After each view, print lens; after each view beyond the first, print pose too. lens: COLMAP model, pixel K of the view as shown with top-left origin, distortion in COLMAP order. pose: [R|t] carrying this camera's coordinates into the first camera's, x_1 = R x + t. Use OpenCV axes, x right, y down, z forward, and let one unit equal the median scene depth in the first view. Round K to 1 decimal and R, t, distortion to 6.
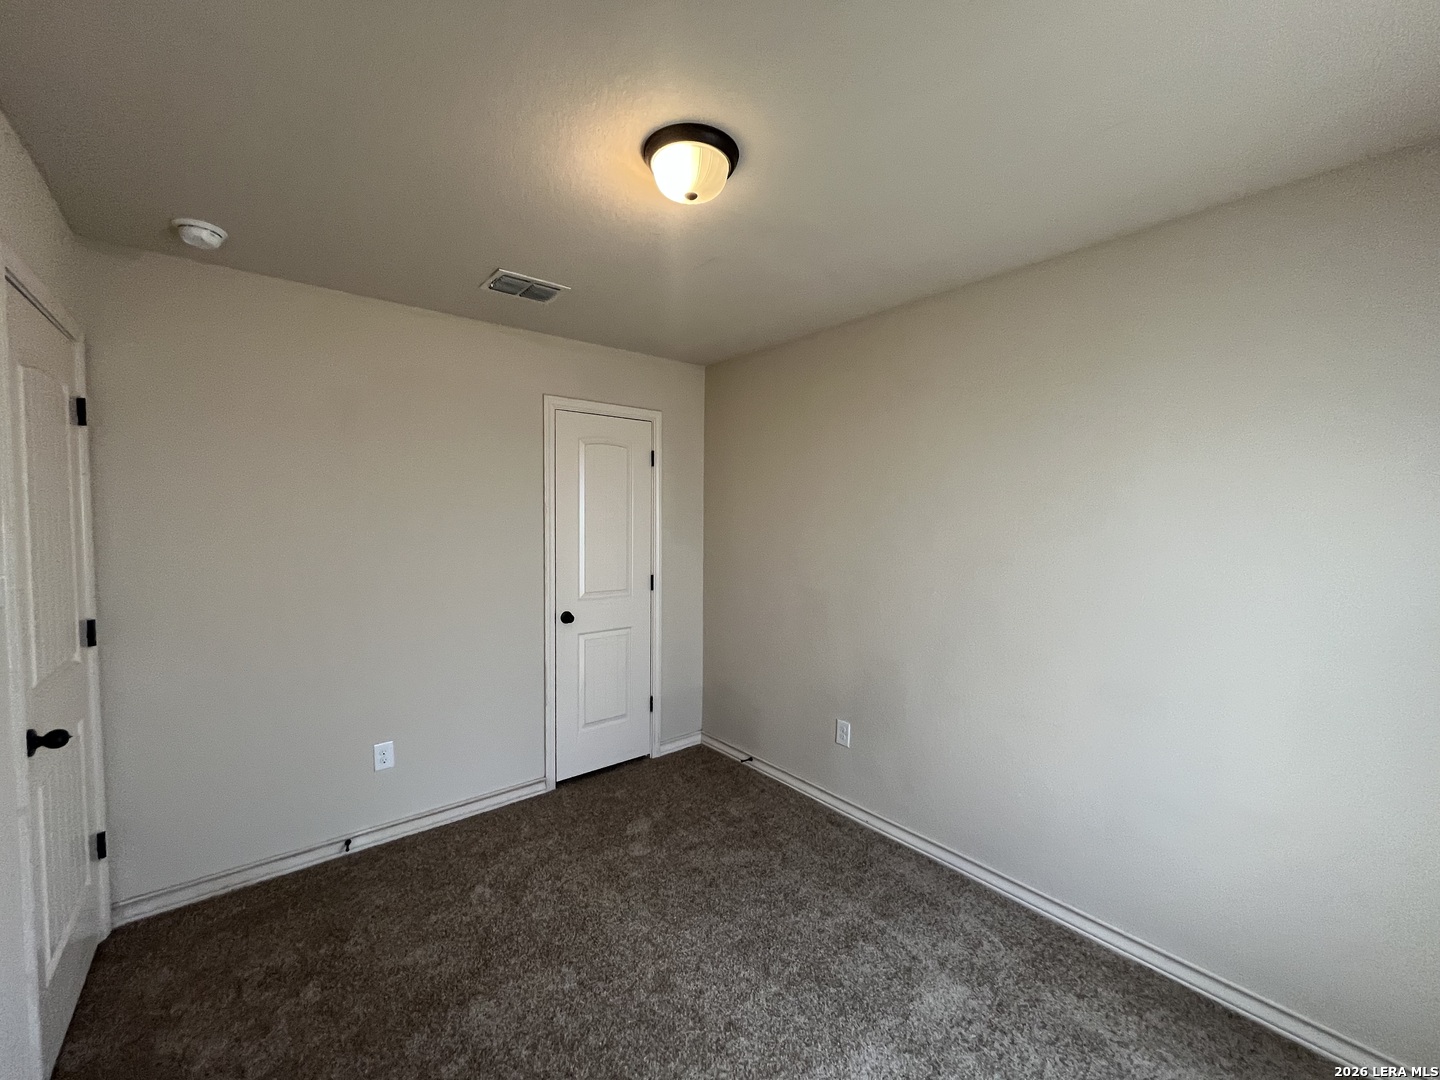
lens RADIAL K [[580.2, 0, 720.0], [0, 580.2, 540.0], [0, 0, 1]] dist [-0.000737, -0.000003]
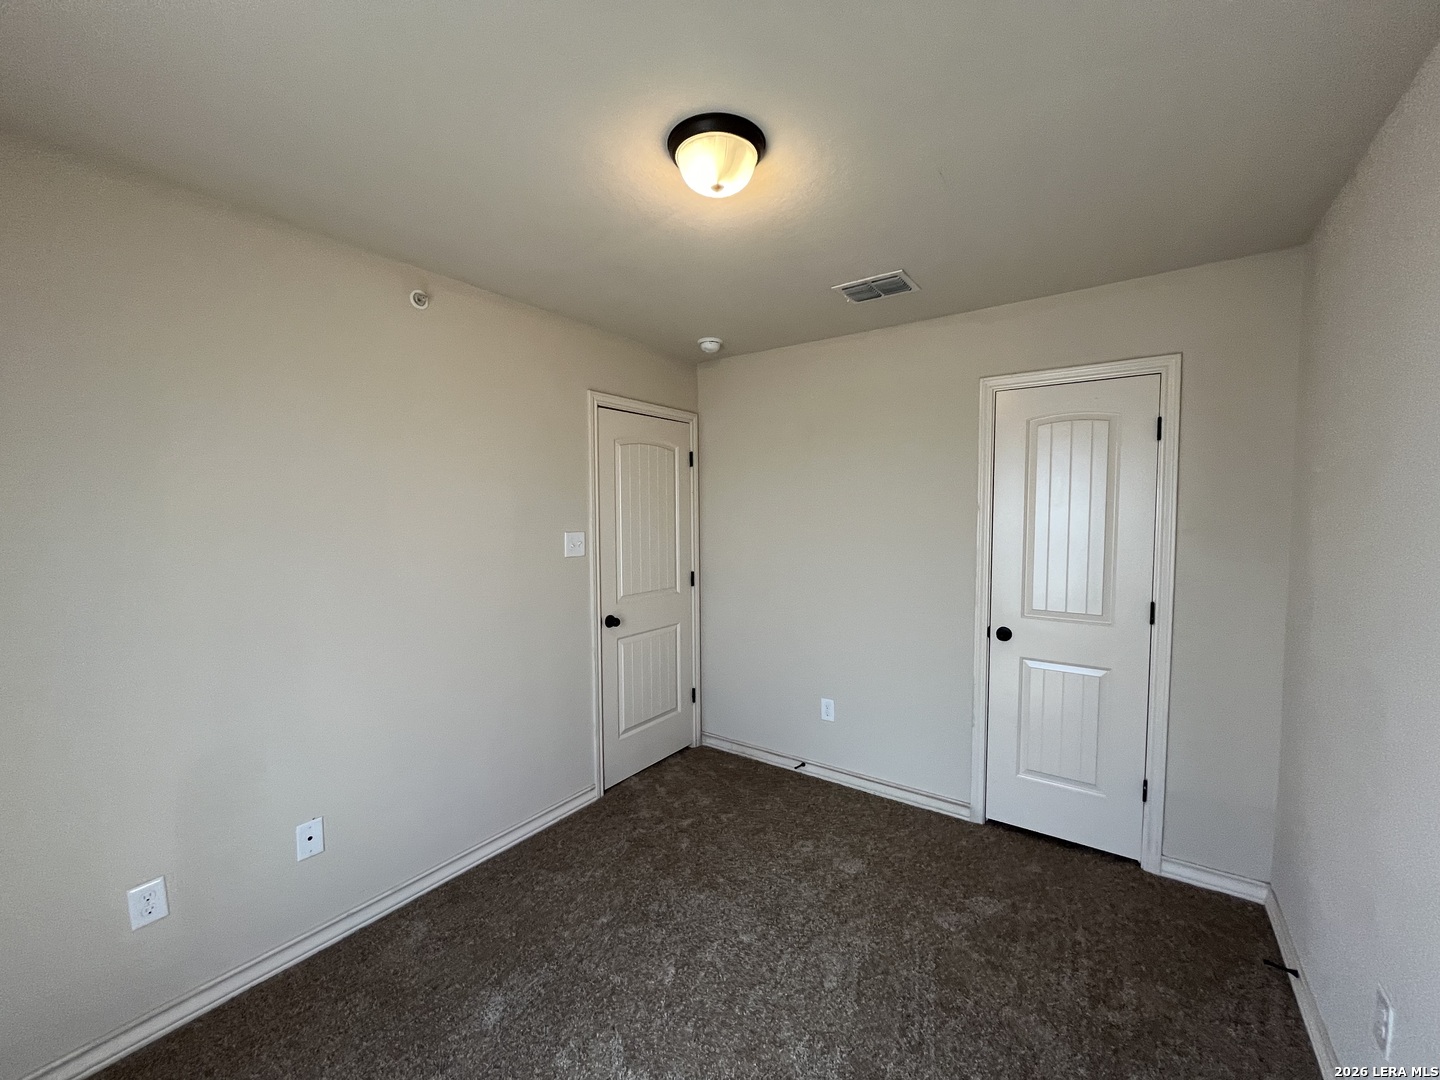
lens RADIAL K [[580.2, 0, 720.0], [0, 580.2, 540.0], [0, 0, 1]] dist [-0.000737, -0.000003]
pose [[0.256947, 0.039831, -0.965604, 0.533355], [-0.037019, 0.998823, 0.031350, -0.017999], [0.965716, 0.027691, 0.258119, 0.448846]]
